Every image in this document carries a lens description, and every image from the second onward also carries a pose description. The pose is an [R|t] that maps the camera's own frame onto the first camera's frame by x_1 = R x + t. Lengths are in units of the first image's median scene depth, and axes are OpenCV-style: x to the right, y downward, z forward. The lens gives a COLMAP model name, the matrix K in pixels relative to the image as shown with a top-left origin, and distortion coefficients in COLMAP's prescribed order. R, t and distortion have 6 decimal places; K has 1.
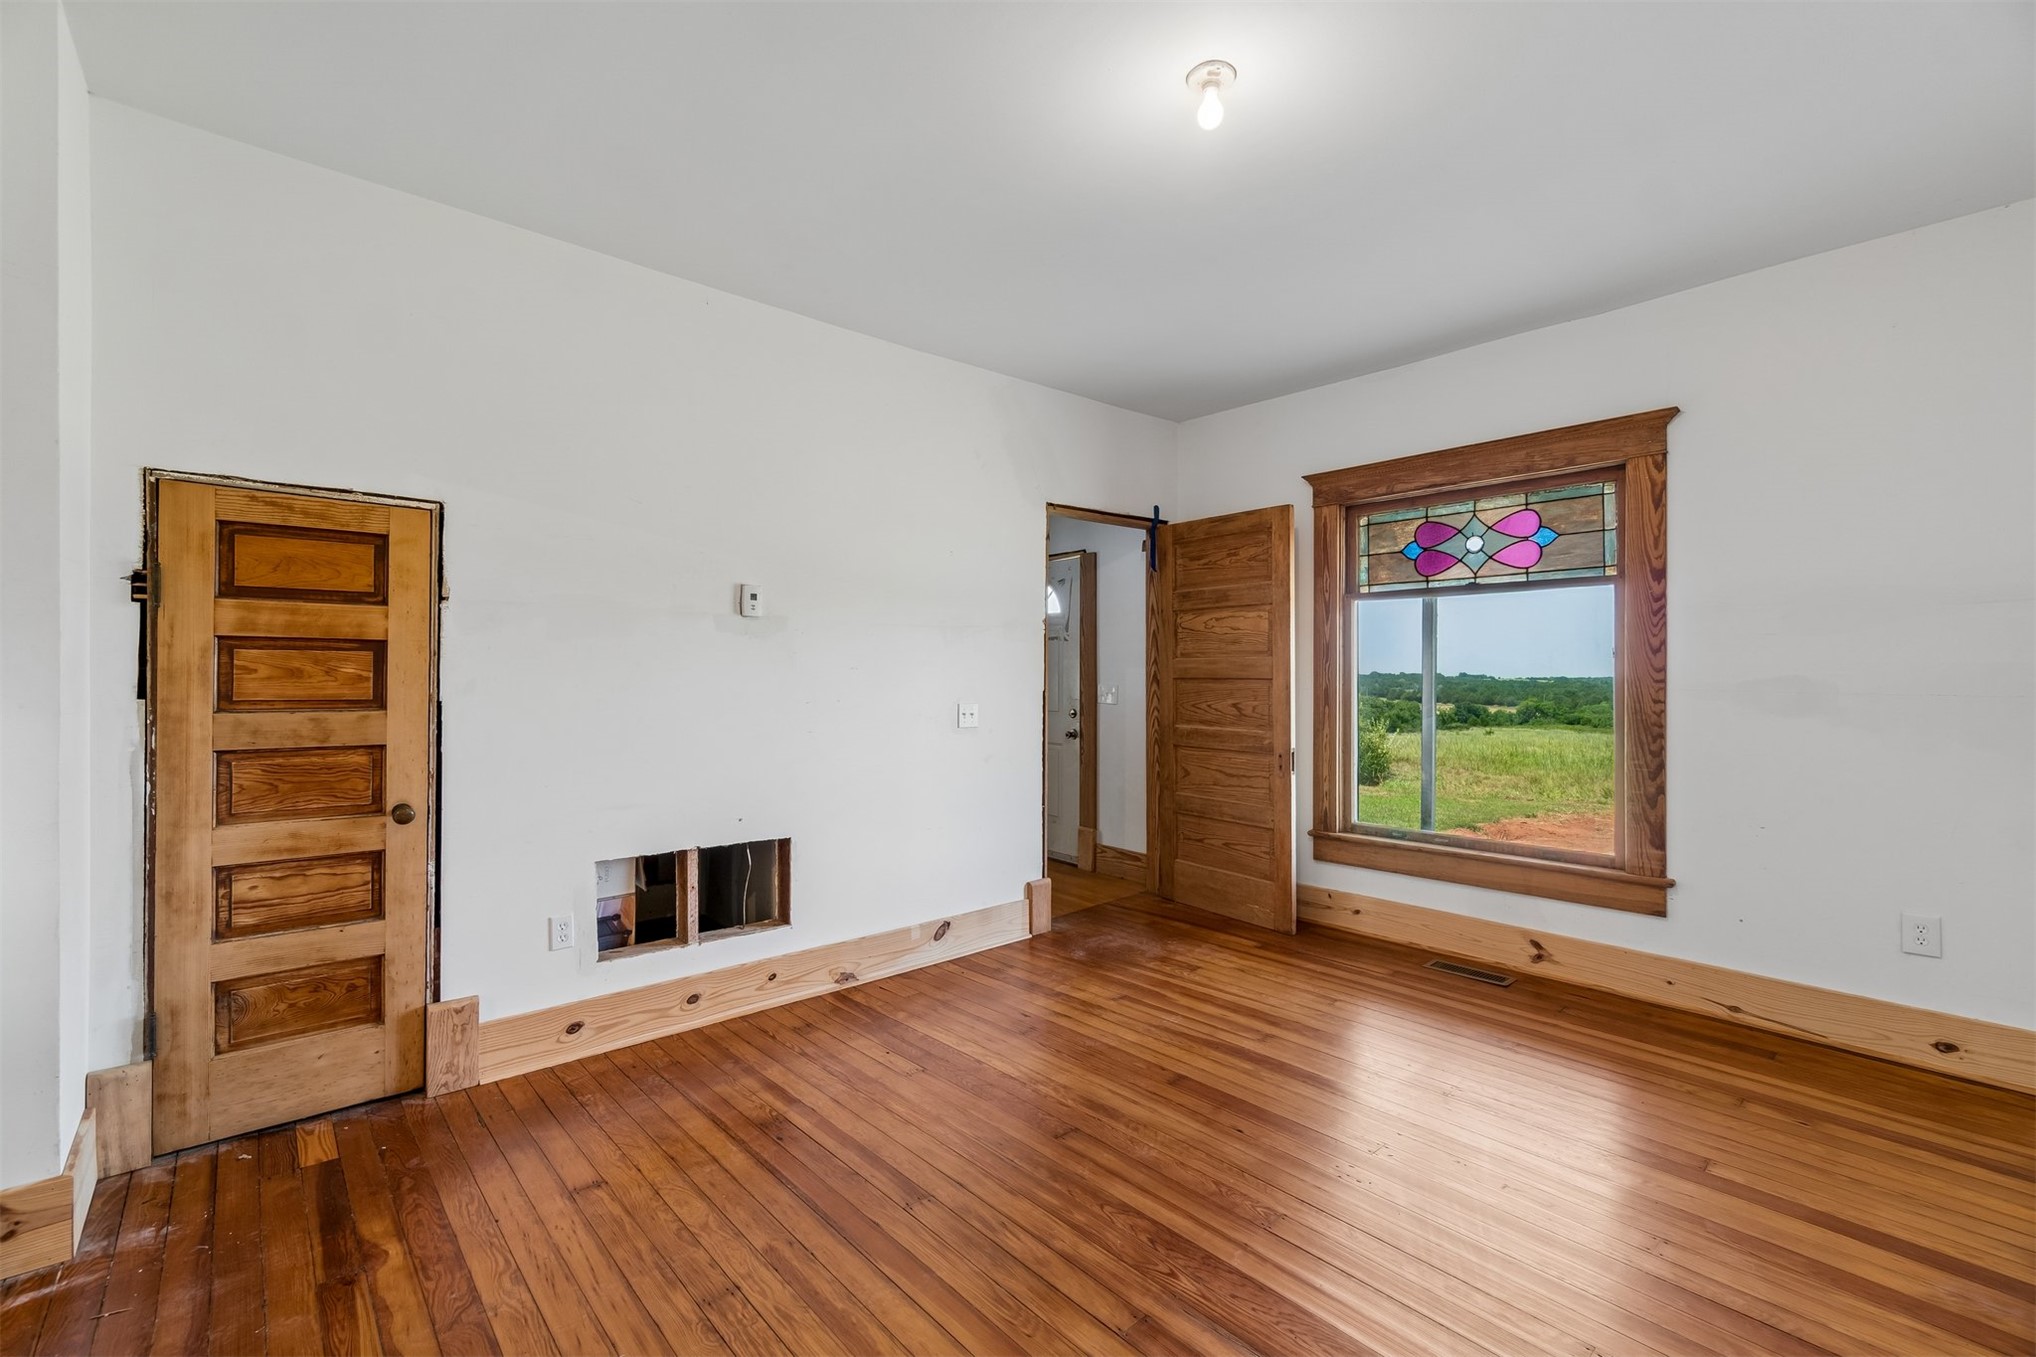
lens RADIAL K [[878.1, 0, 1033.8], [0, 878.1, 676.8], [0, 0, 1]] dist [-0.004307, 0.001496]
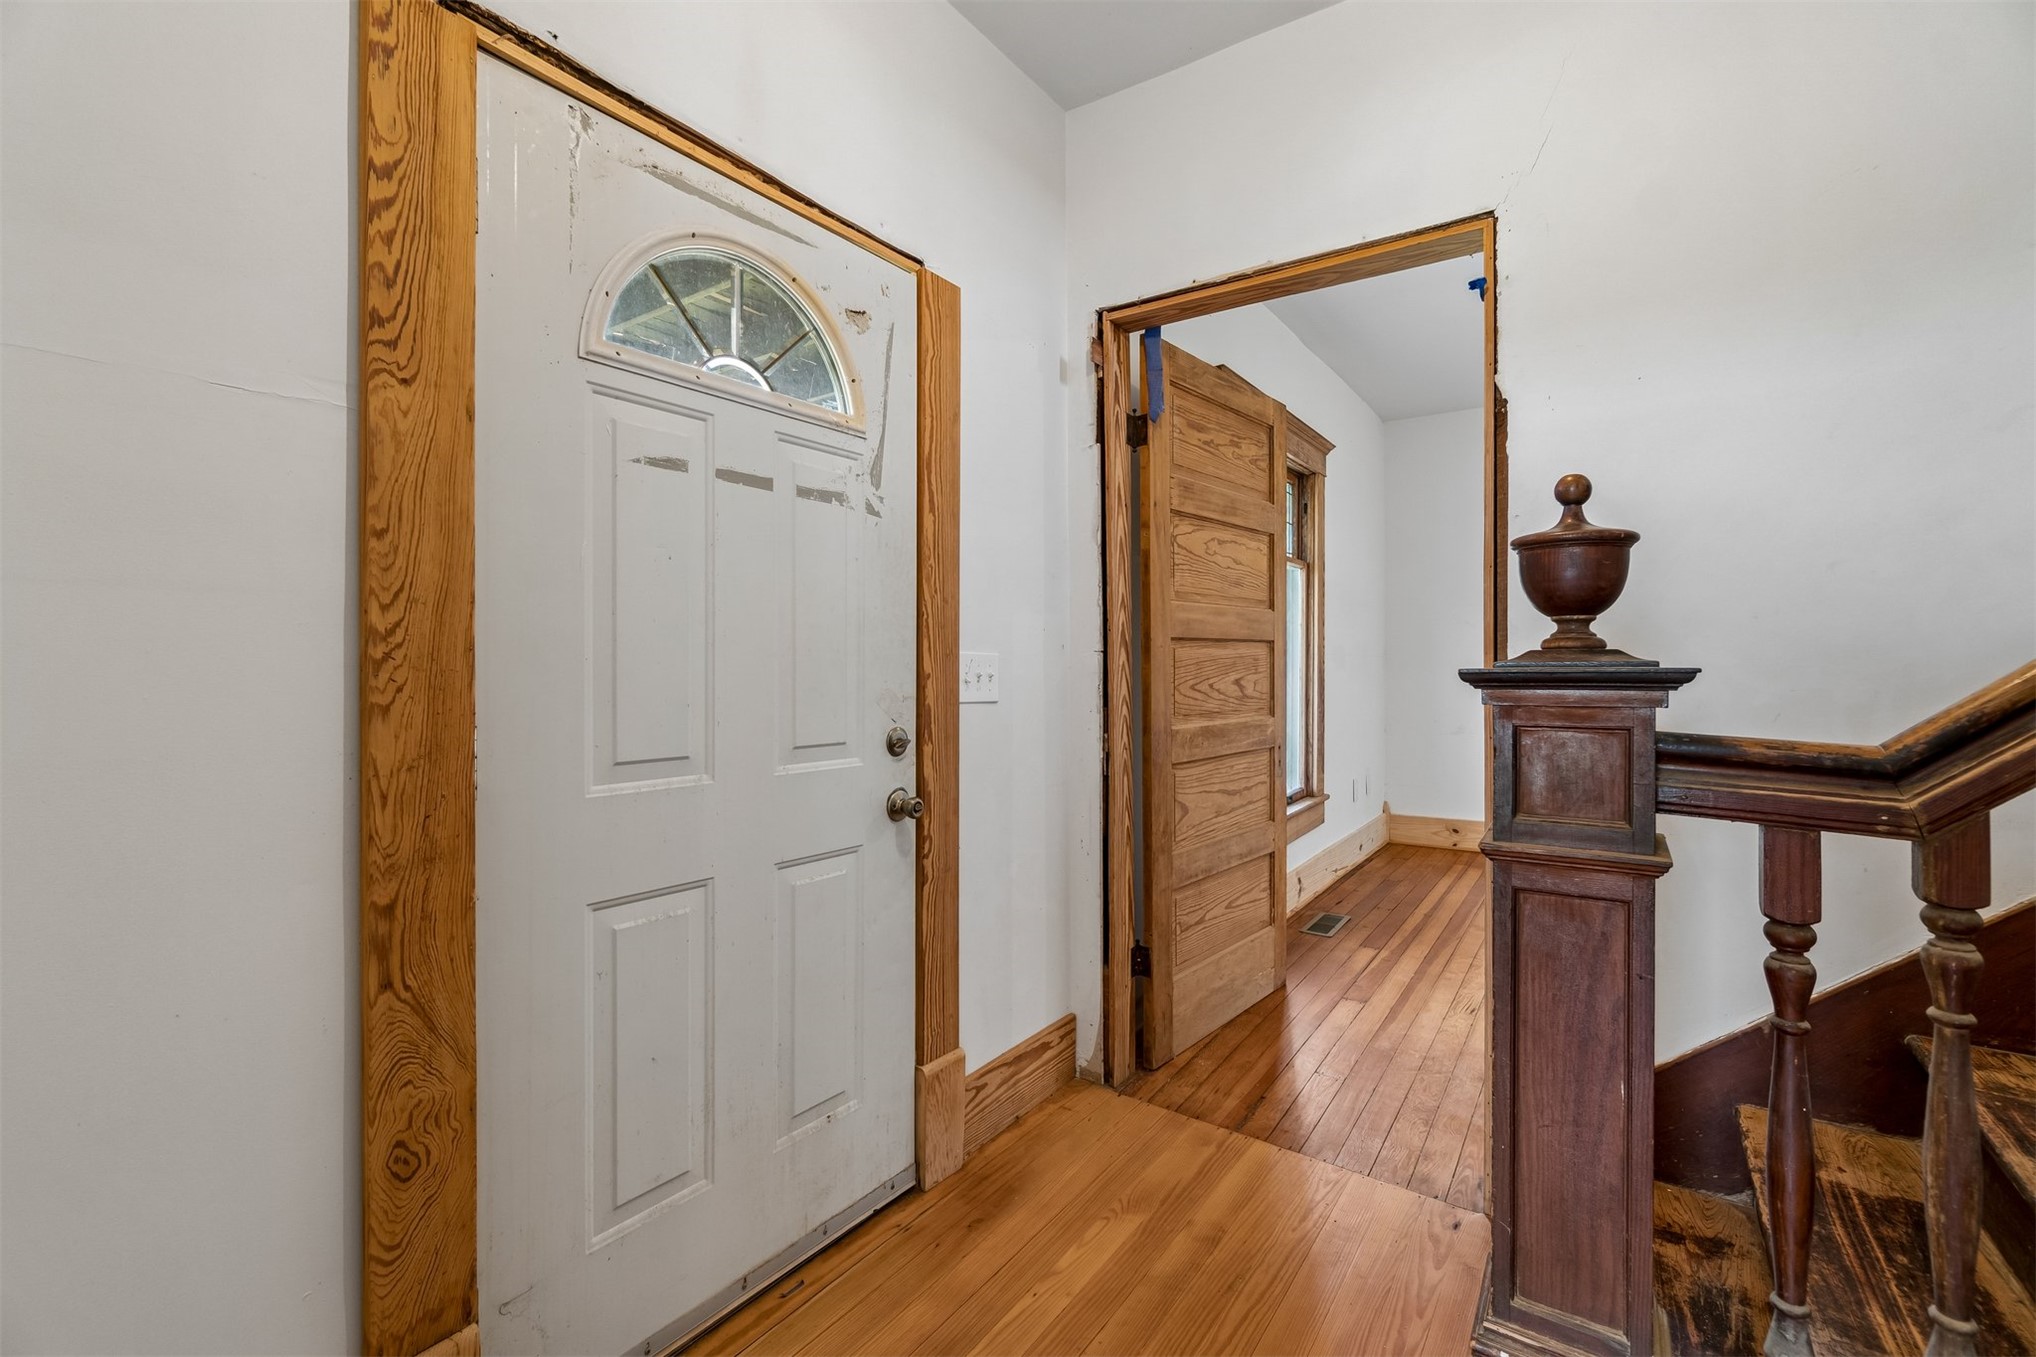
lens RADIAL K [[878.1, 0, 1011.0], [0, 878.1, 676.6], [0, 0, 1]] dist [-0.004307, 0.001496]
pose [[-0.220796, -0.012822, 0.975236, -0.473589], [0.014784, 0.999755, 0.016491, 0.020651], [-0.975208, 0.018059, -0.220553, 1.719625]]
